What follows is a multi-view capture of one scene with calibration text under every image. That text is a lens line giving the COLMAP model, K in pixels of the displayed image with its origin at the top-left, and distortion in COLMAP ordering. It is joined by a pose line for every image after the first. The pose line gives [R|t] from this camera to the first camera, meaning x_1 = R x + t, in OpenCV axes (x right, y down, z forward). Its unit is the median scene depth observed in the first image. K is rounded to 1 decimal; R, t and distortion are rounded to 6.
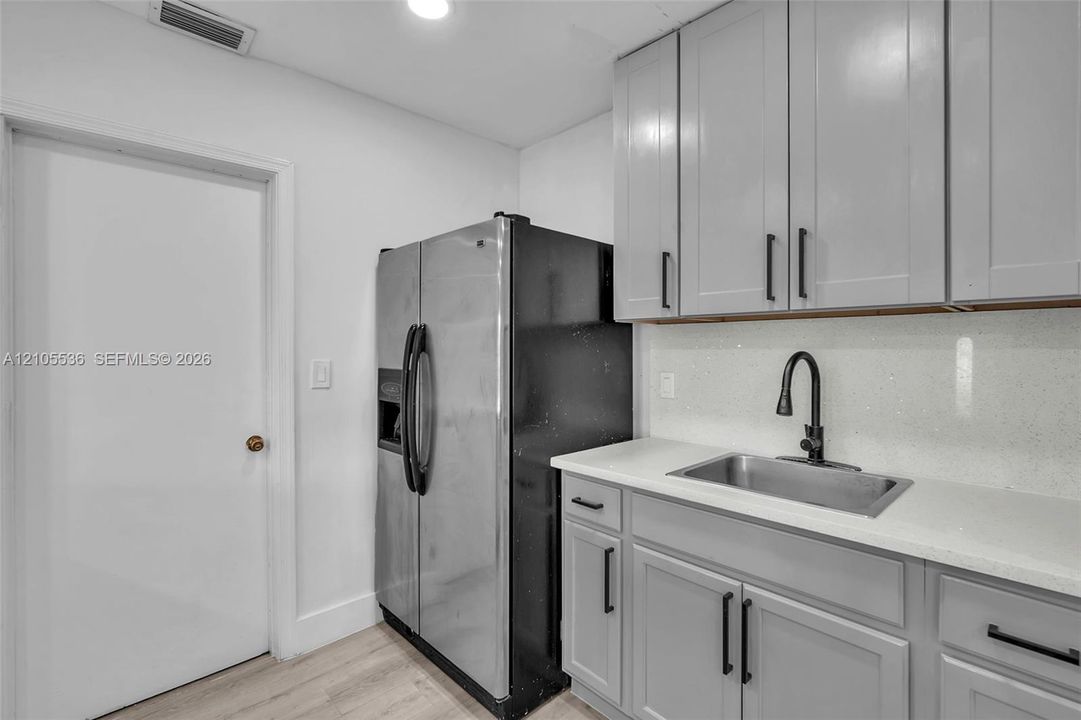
lens RADIAL K [[477.3, 0, 536.2], [0, 477.3, 347.5], [0, 0, 1]] dist [-0.009528, 0.001282]
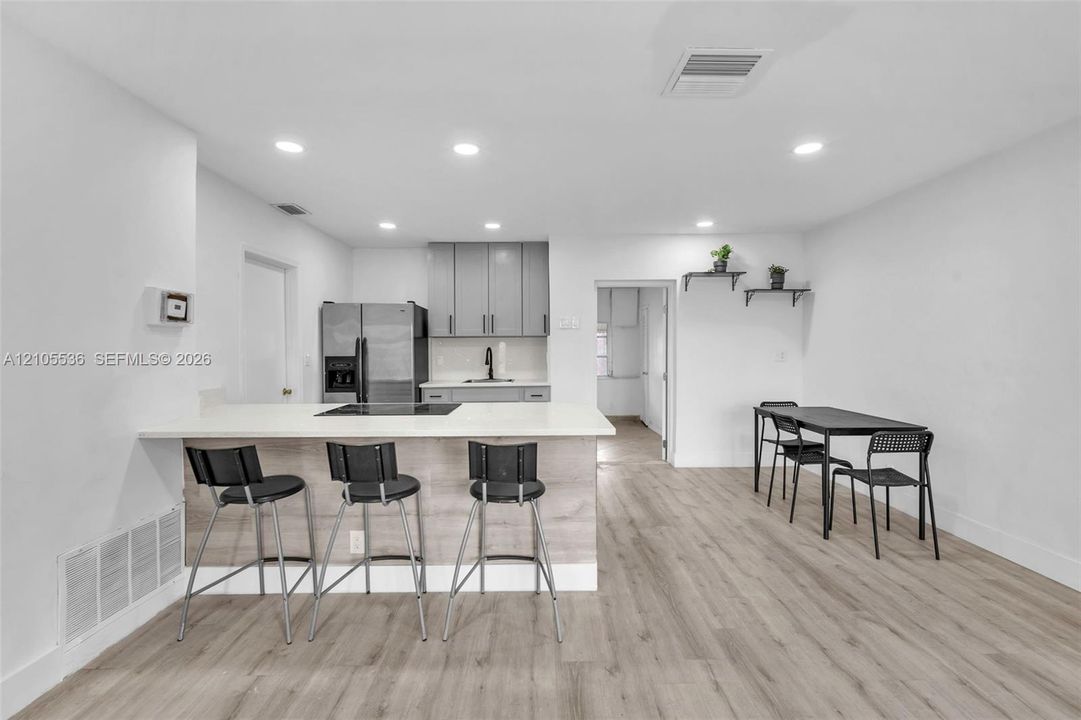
lens RADIAL K [[477.3, 0, 543.7], [0, 477.3, 350.7], [0, 0, 1]] dist [-0.009528, 0.001282]
pose [[0.665051, -0.008512, 0.746749, -1.574490], [0.008202, 0.999958, 0.004094, 0.019408], [-0.746753, 0.003402, 0.665093, -1.435717]]
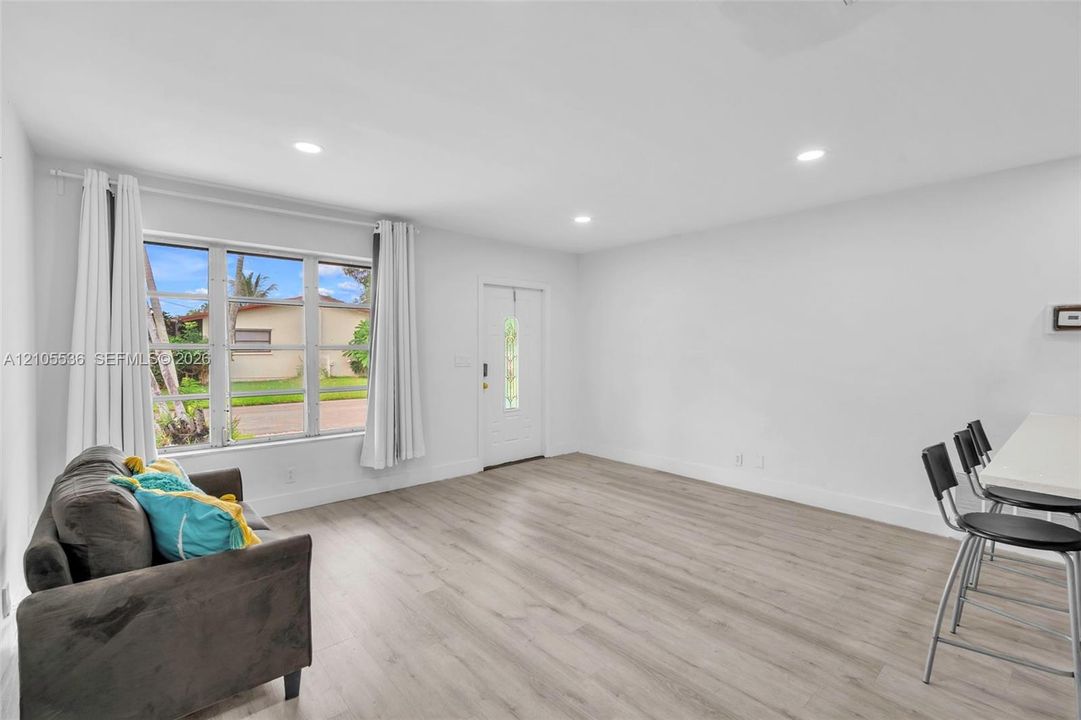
lens RADIAL K [[477.3, 0, 544.6], [0, 477.3, 353.6], [0, 0, 1]] dist [-0.009528, 0.001282]
pose [[-0.011978, 0.017747, -0.999771, 0.345612], [-0.010802, 0.999782, 0.017877, 0.005714], [0.999870, 0.011014, -0.011784, -1.520245]]
